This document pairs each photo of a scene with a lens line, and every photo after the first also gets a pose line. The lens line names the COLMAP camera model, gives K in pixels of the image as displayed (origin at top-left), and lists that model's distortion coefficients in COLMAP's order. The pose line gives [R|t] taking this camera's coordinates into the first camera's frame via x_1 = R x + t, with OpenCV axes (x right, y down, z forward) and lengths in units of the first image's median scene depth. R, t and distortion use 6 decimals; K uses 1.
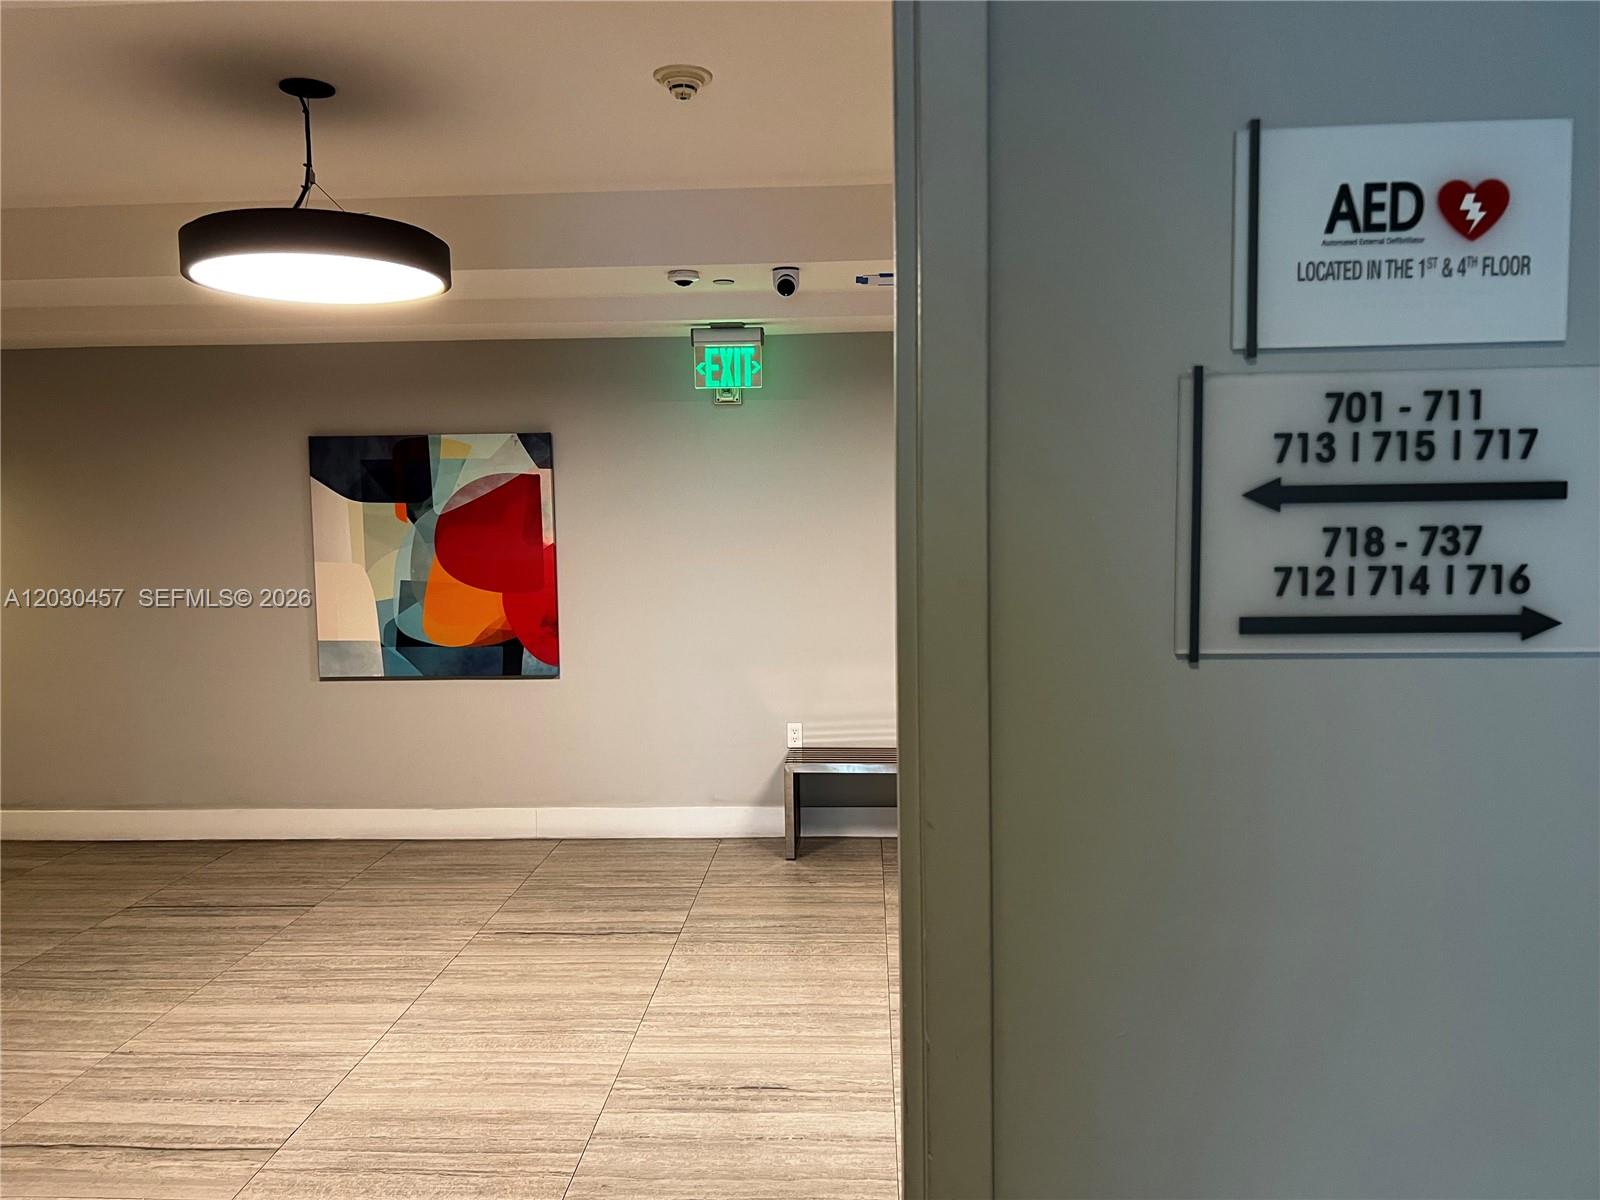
lens RADIAL K [[1208.8, 0, 799.8], [0, 1208.8, 601.1], [0, 0, 1]] dist [0.070133, -0.073474]
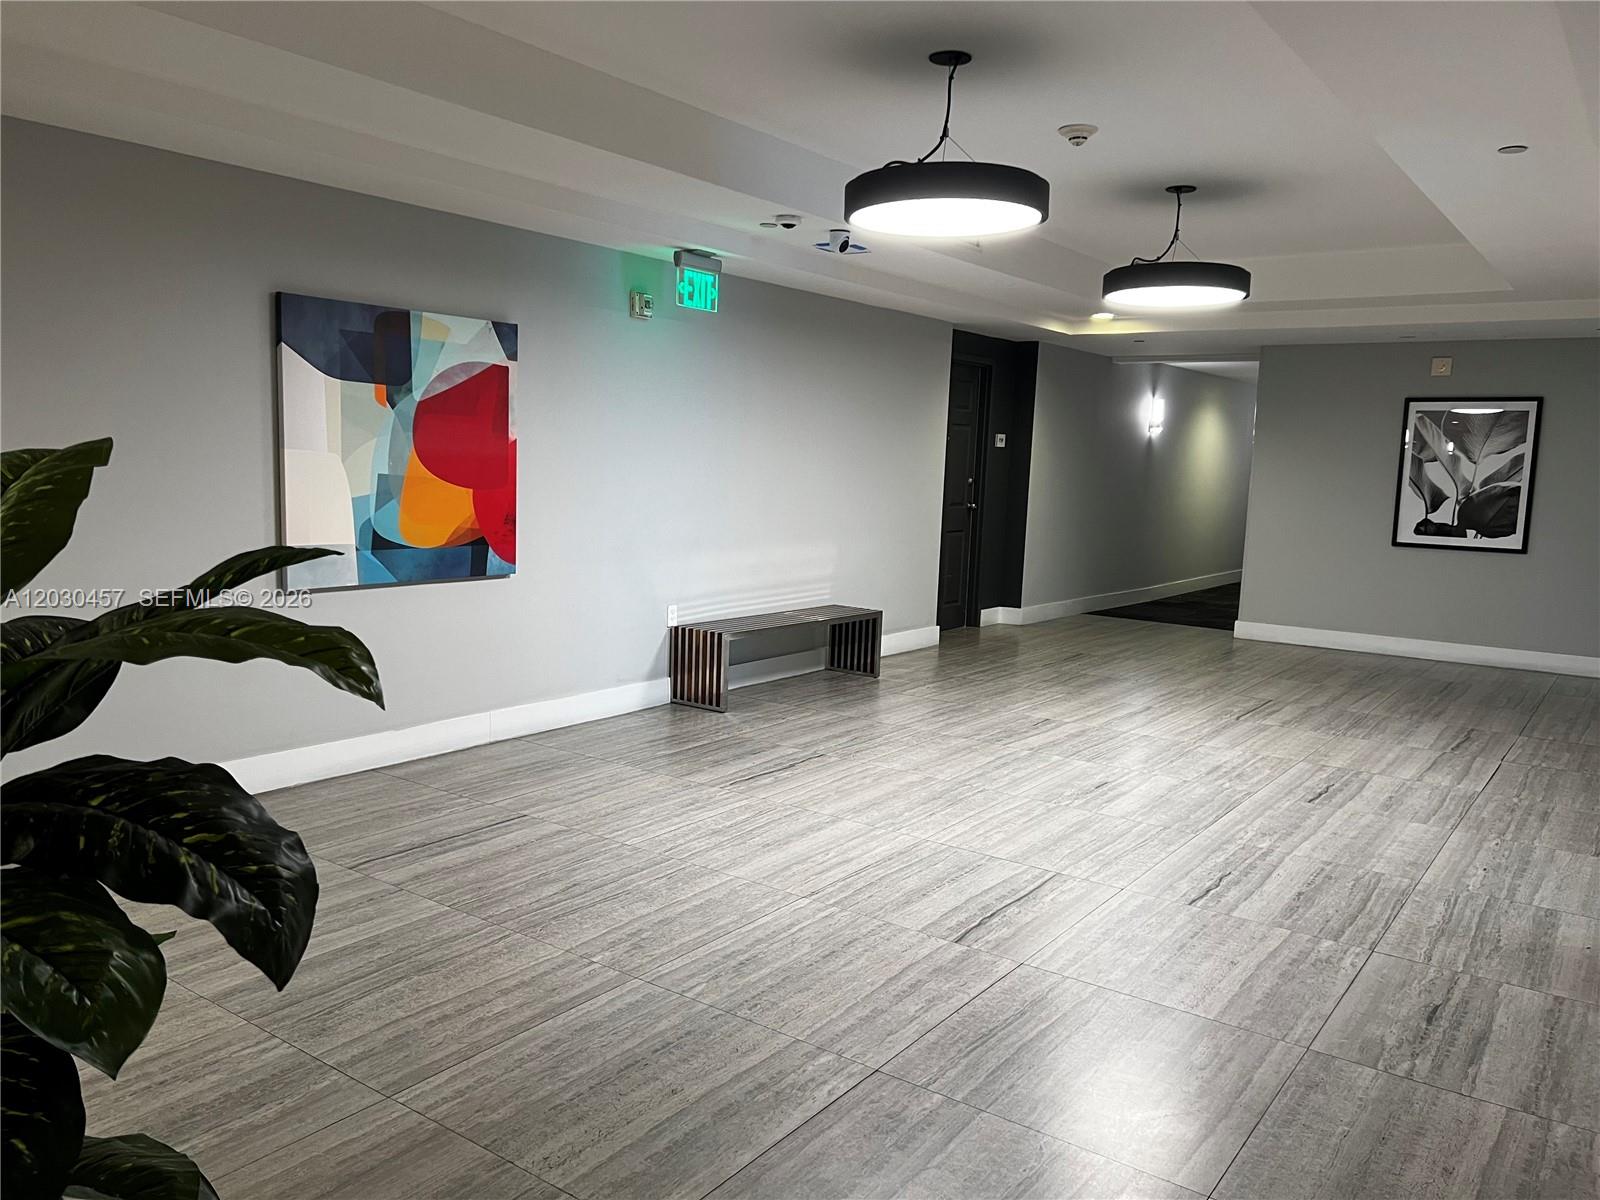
lens RADIAL K [[1208.8, 0, 796.1], [0, 1208.8, 601.0], [0, 0, 1]] dist [0.070133, -0.073474]
pose [[0.539736, -0.070679, 0.838862, -0.994584], [0.024505, 0.997366, 0.068267, 0.023762], [-0.841478, -0.016289, 0.540046, 0.299961]]
